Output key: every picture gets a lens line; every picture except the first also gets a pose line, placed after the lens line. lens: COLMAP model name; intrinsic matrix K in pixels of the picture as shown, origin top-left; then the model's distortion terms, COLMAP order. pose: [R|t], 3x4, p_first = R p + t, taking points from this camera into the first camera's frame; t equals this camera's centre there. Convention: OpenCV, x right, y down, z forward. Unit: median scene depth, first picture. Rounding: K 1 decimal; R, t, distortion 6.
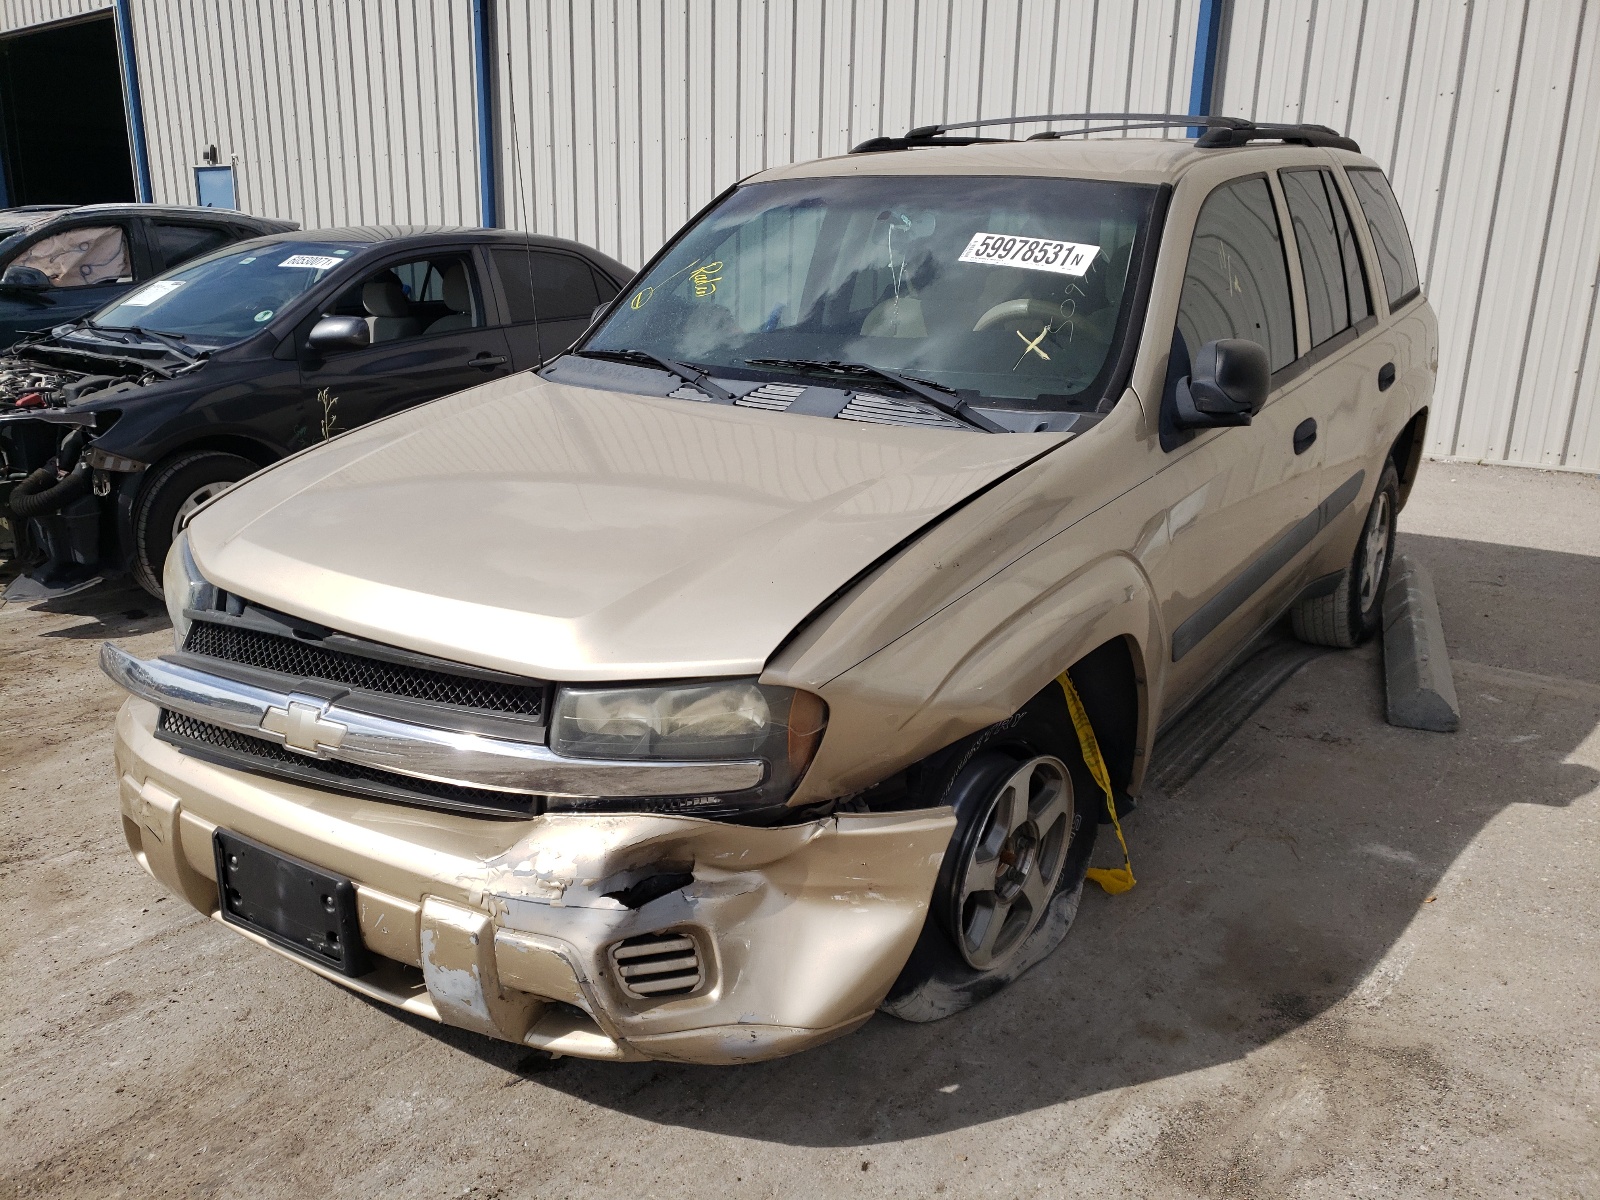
lens RADIAL K [[1322.5, 0, 753.7], [0, 1322.5, 599.6], [0, 0, 1]] dist [0.017013, -0.011137]
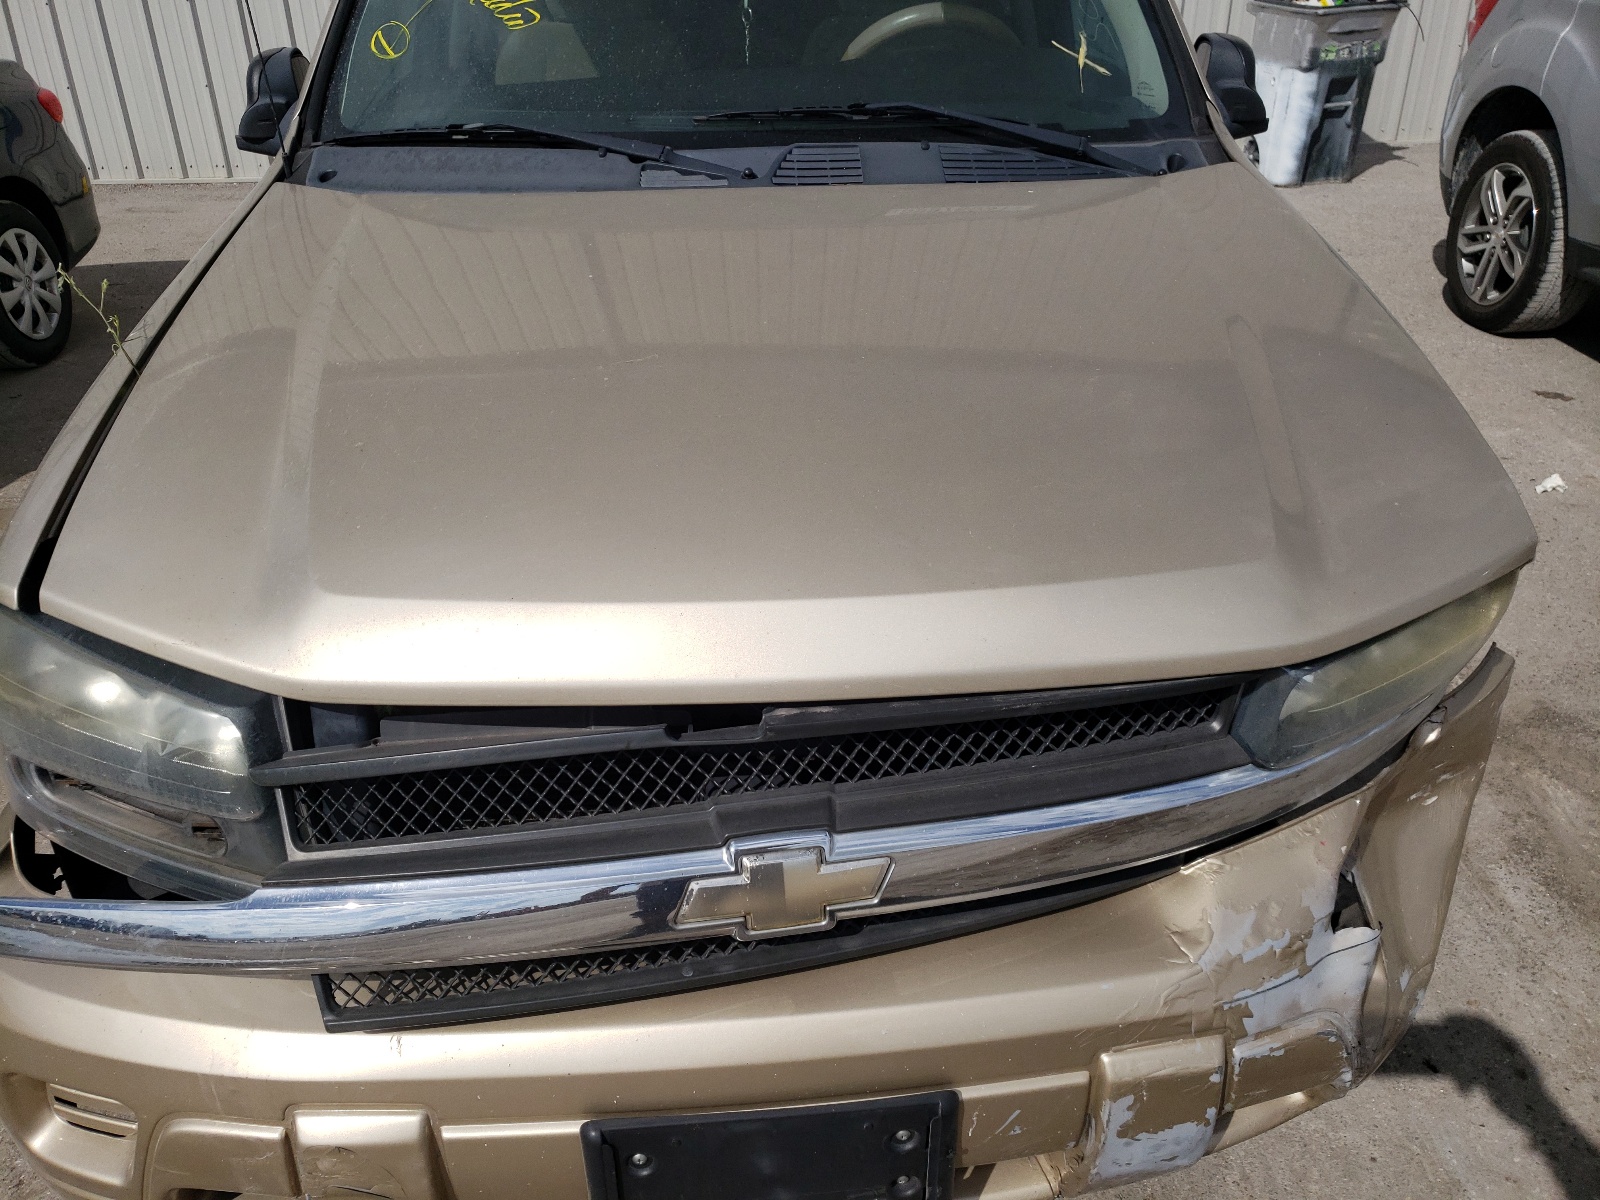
lens RADIAL K [[1322.5, 0, 753.7], [0, 1322.5, 599.6], [0, 0, 1]] dist [0.017013, -0.011137]
pose [[0.767158, -0.313015, 0.559902, -0.633638], [0.200910, 0.946190, 0.253690, -0.161750], [-0.609183, -0.082131, 0.788765, 0.604426]]
